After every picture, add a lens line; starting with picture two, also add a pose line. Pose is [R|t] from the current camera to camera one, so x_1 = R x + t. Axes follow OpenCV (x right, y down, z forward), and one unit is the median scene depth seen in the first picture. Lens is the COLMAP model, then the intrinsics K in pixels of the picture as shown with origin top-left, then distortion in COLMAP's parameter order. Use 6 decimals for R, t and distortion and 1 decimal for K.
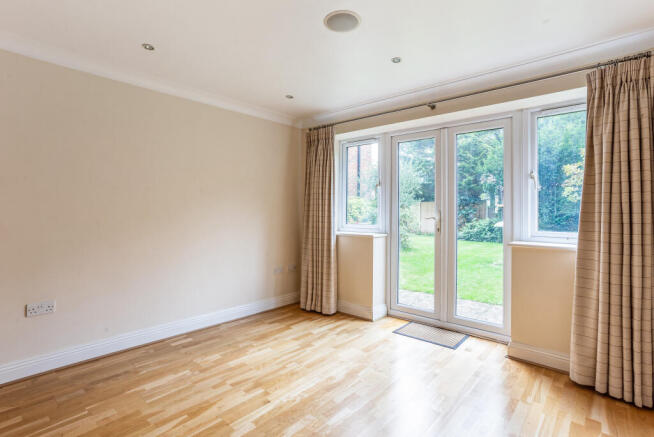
lens RADIAL K [[322.7, 0, 325.7], [0, 322.7, 213.0], [0, 0, 1]] dist [-0.041139, 0.024334]
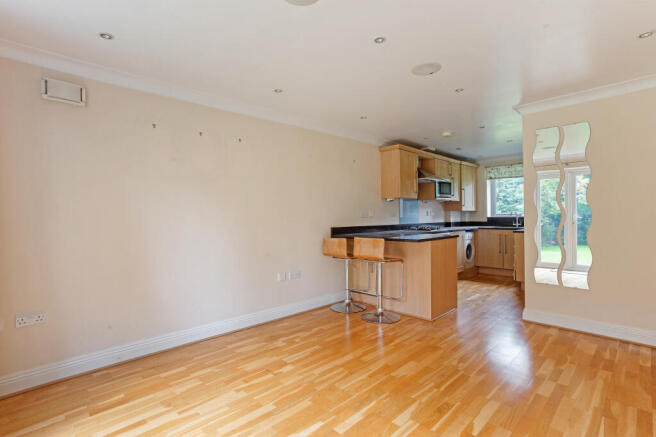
lens RADIAL K [[315.1, 0, 336.2], [0, 315.1, 216.4], [0, 0, 1]] dist [-0.001259, 0.000357]
pose [[-0.997504, 0.002245, 0.070574, -0.070909], [0.002404, 0.999995, 0.002163, -0.003807], [-0.070569, 0.002327, -0.997504, 1.287239]]
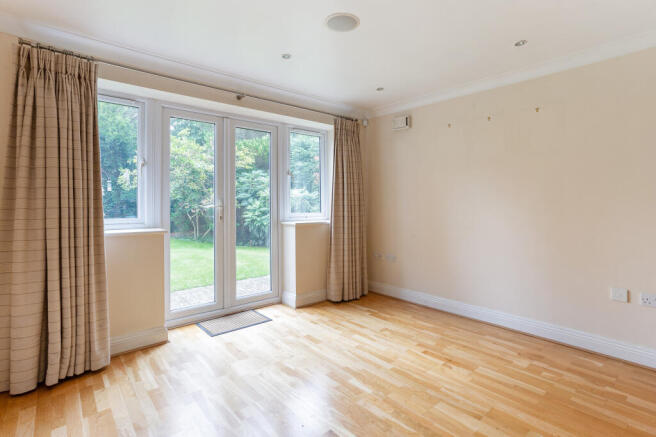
lens RADIAL K [[323.7, 0, 326.7], [0, 323.7, 213.0], [0, 0, 1]] dist [-0.041139, 0.024334]
pose [[0.131933, -0.045046, 0.990235, -0.704220], [0.003046, 0.998981, 0.045038, -0.013096], [-0.991254, -0.002926, 0.131935, 0.645484]]
